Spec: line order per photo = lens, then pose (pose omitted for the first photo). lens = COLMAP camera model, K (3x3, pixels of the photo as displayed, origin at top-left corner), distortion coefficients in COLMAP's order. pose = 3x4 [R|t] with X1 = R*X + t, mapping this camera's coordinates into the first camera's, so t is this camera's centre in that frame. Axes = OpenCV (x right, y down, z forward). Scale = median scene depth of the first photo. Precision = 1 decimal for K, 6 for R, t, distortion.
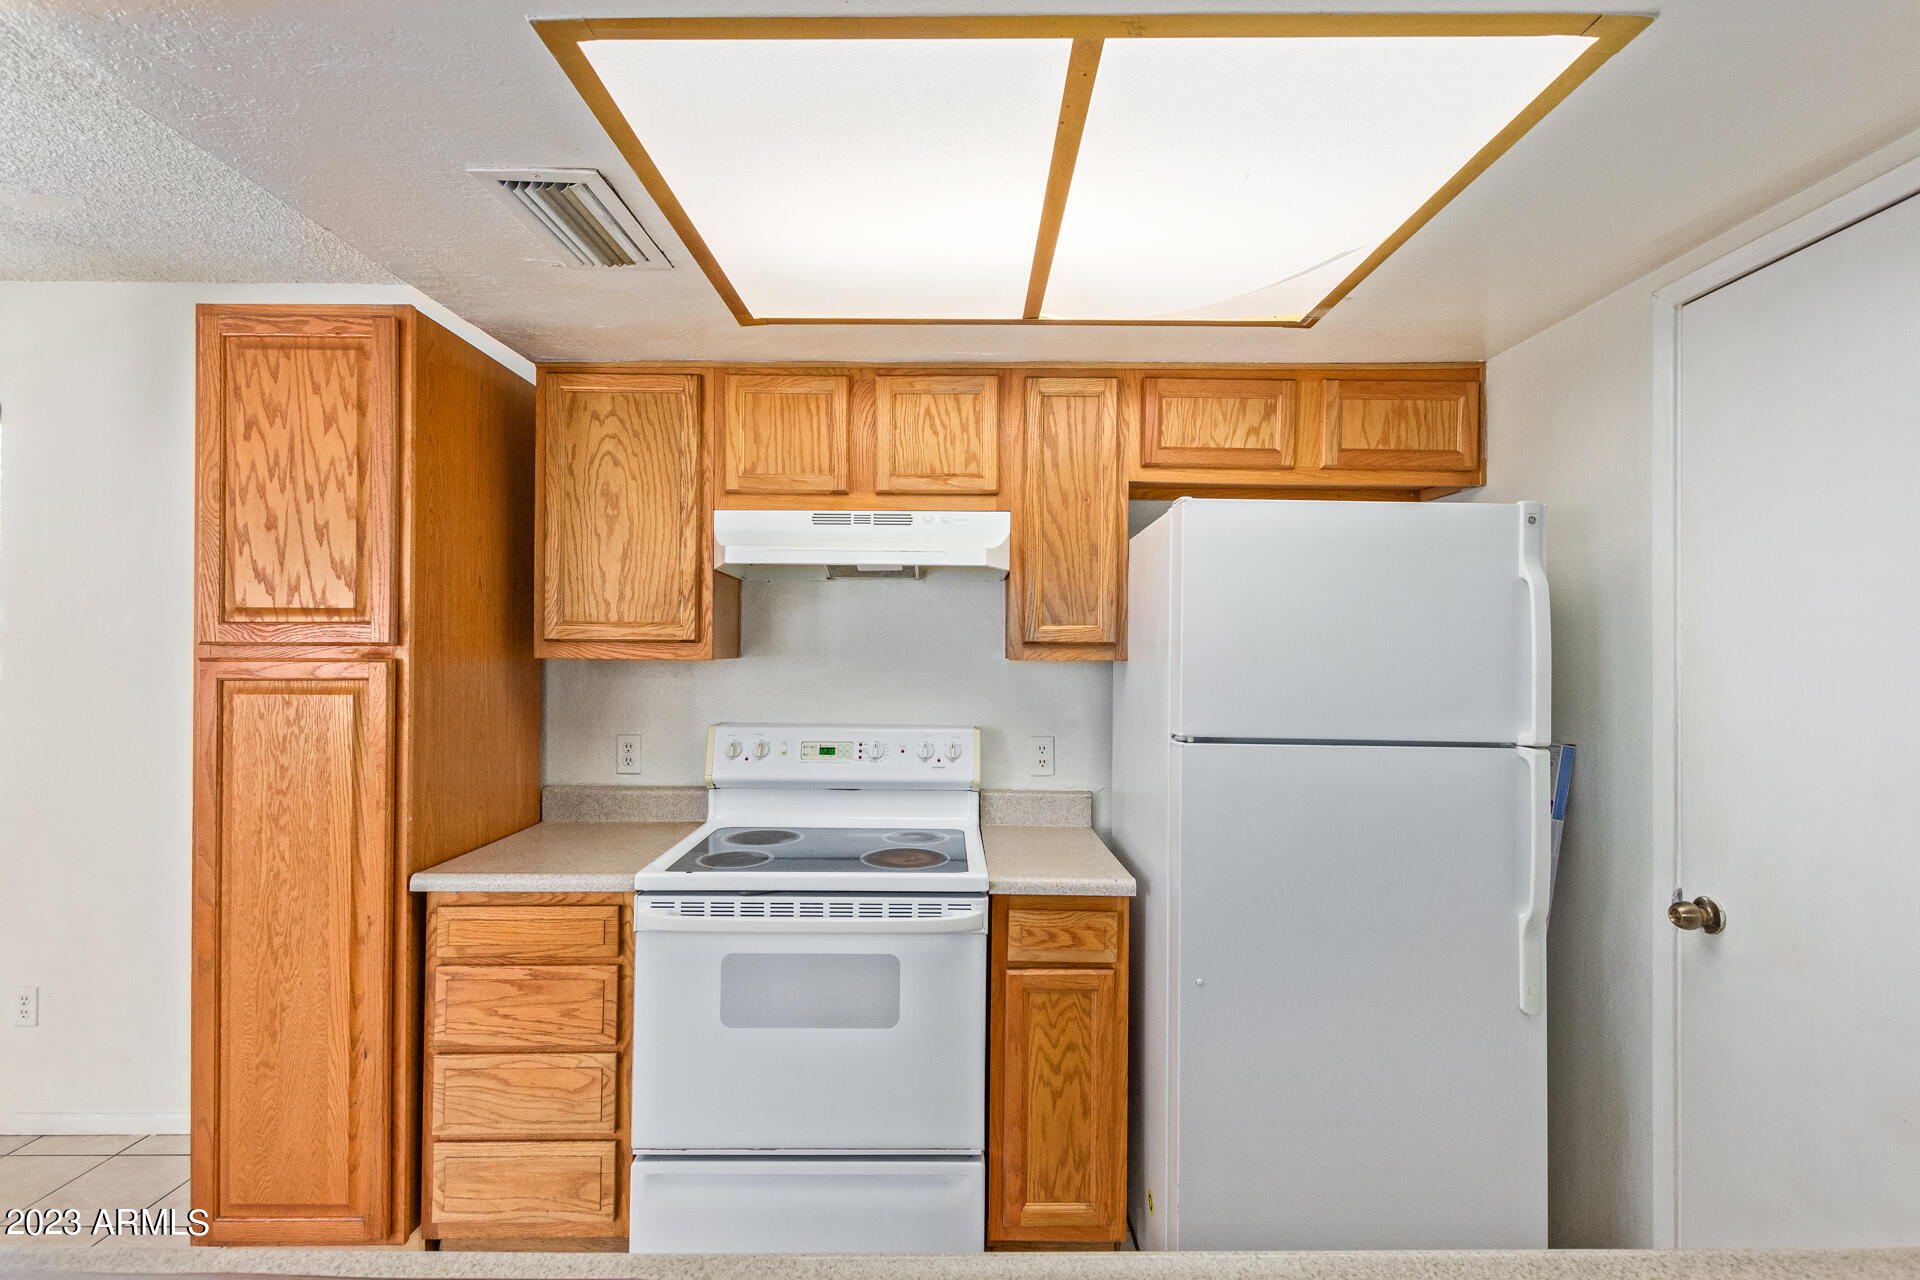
lens RADIAL K [[881.5, 0, 958.0], [0, 881.5, 642.9], [0, 0, 1]] dist [0.010781, -0.003809]
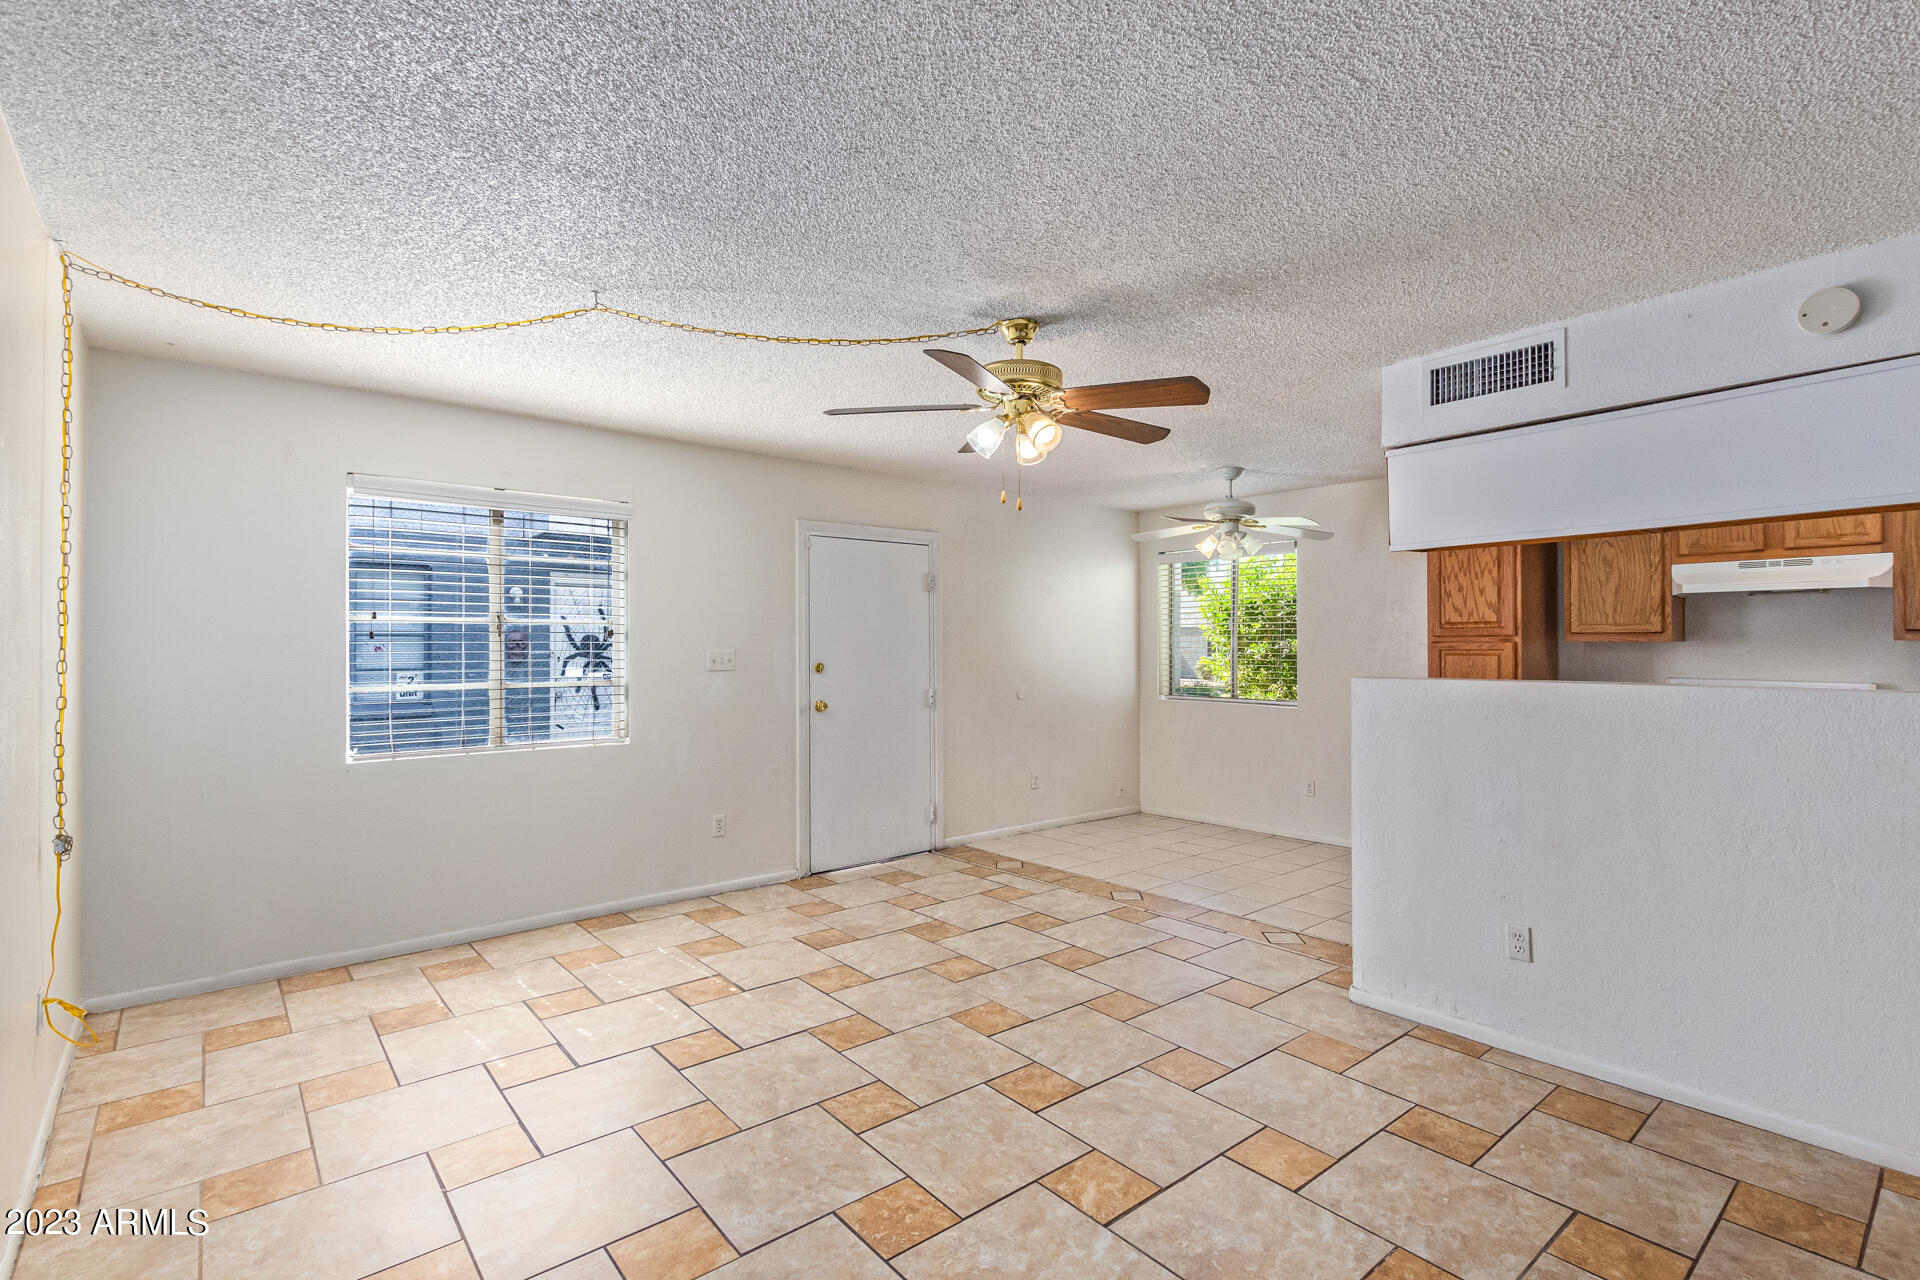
lens RADIAL K [[881.5, 0, 964.6], [0, 881.5, 639.6], [0, 0, 1]] dist [0.010781, -0.003809]
pose [[0.649187, -0.011217, -0.760546, 0.230759], [0.010704, 0.999927, -0.005611, 0.010435], [0.760554, -0.004498, 0.649260, -1.713913]]
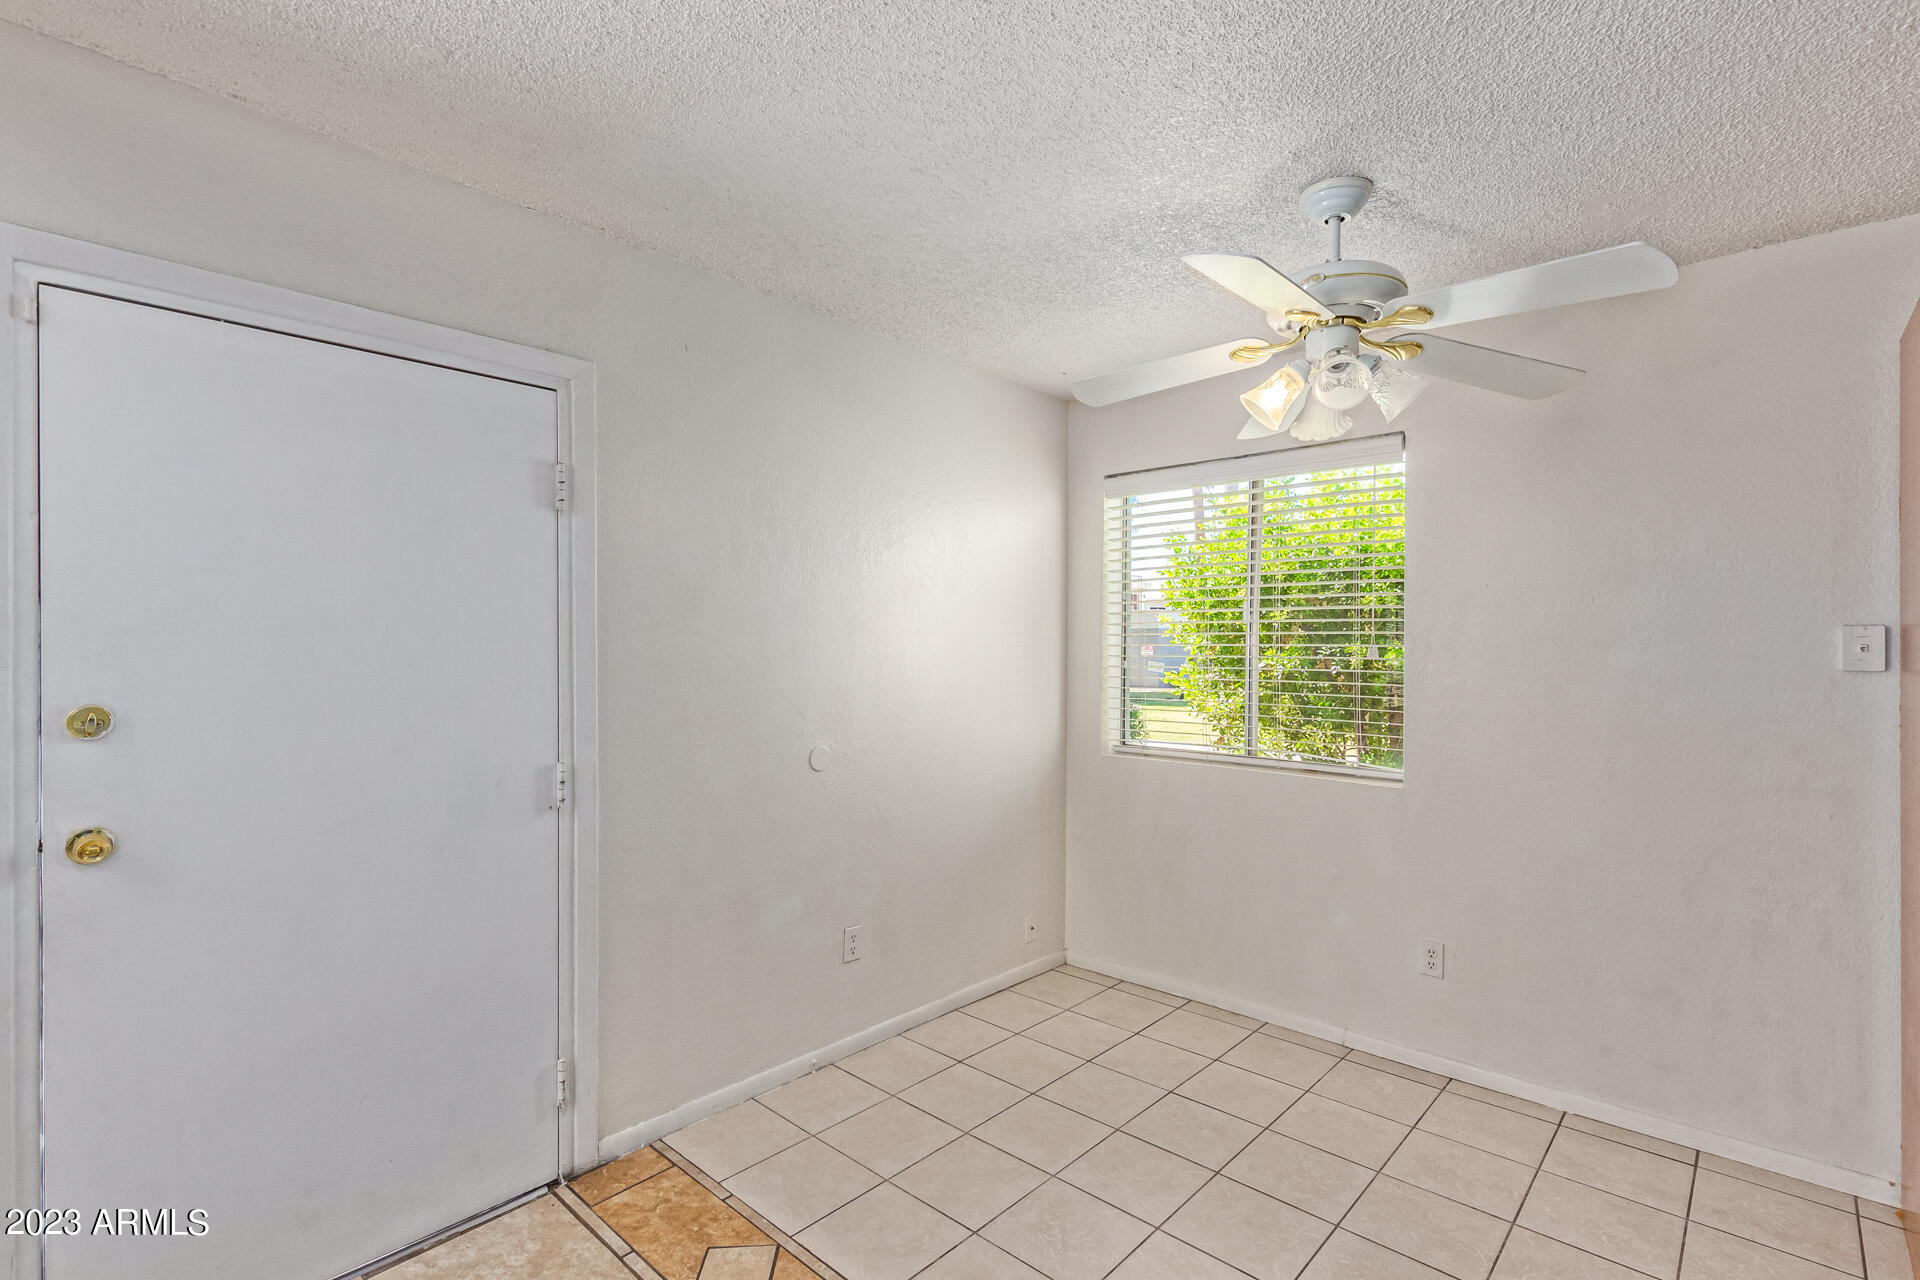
lens RADIAL K [[881.5, 0, 960.8], [0, 881.5, 653.9], [0, 0, 1]] dist [0.010781, -0.003809]
pose [[0.732213, 0.003400, -0.681067, -0.957714], [0.002901, 0.999963, 0.008111, 0.009583], [0.681070, -0.007915, 0.732176, -0.336912]]
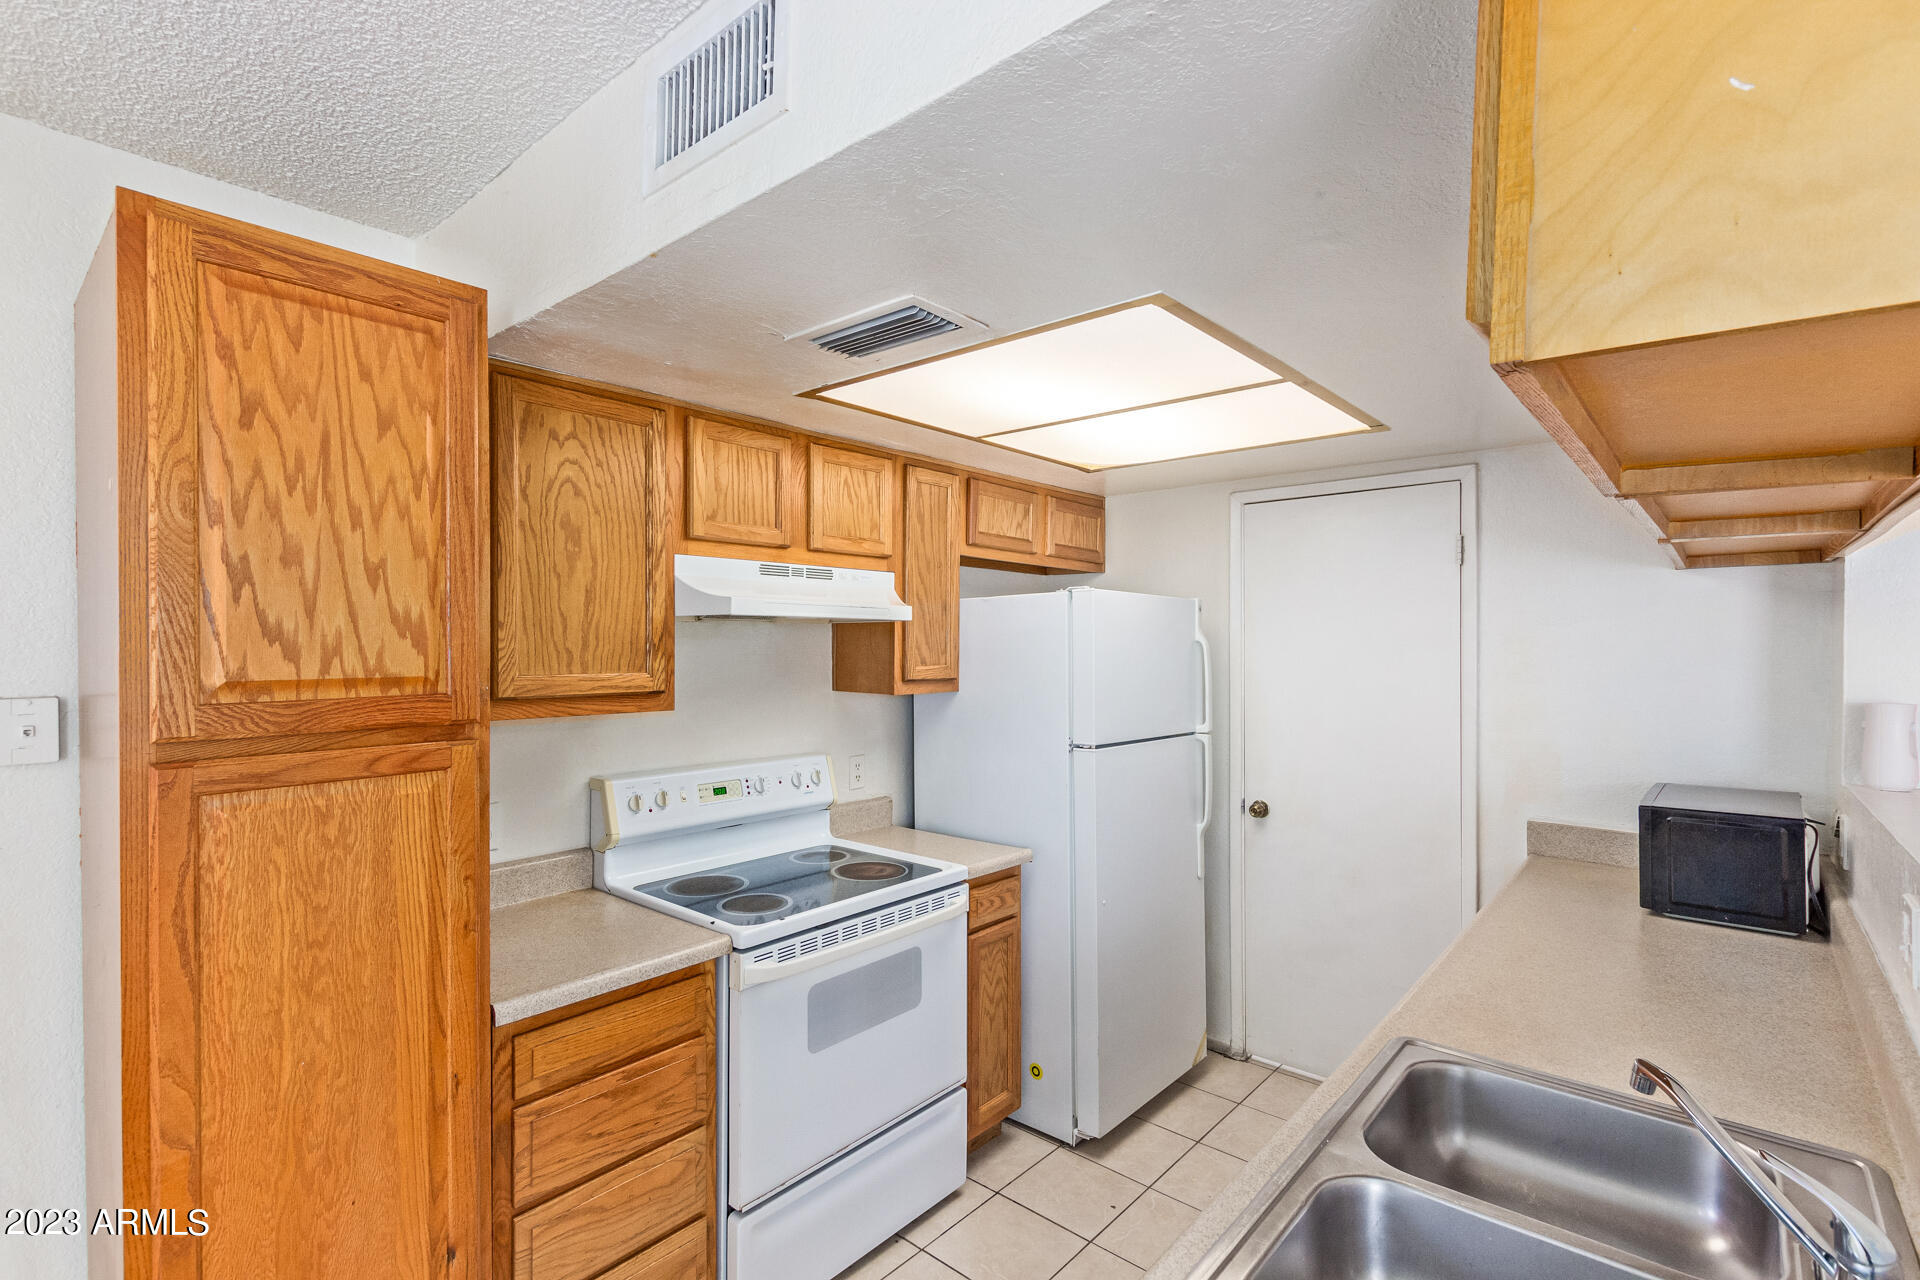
lens RADIAL K [[881.5, 0, 956.4], [0, 881.5, 641.8], [0, 0, 1]] dist [0.010781, -0.003809]
pose [[0.658632, -0.004189, 0.752454, -0.934452], [-0.004079, 0.999950, 0.009137, -0.076315], [-0.752454, -0.009087, 0.658582, 0.159866]]
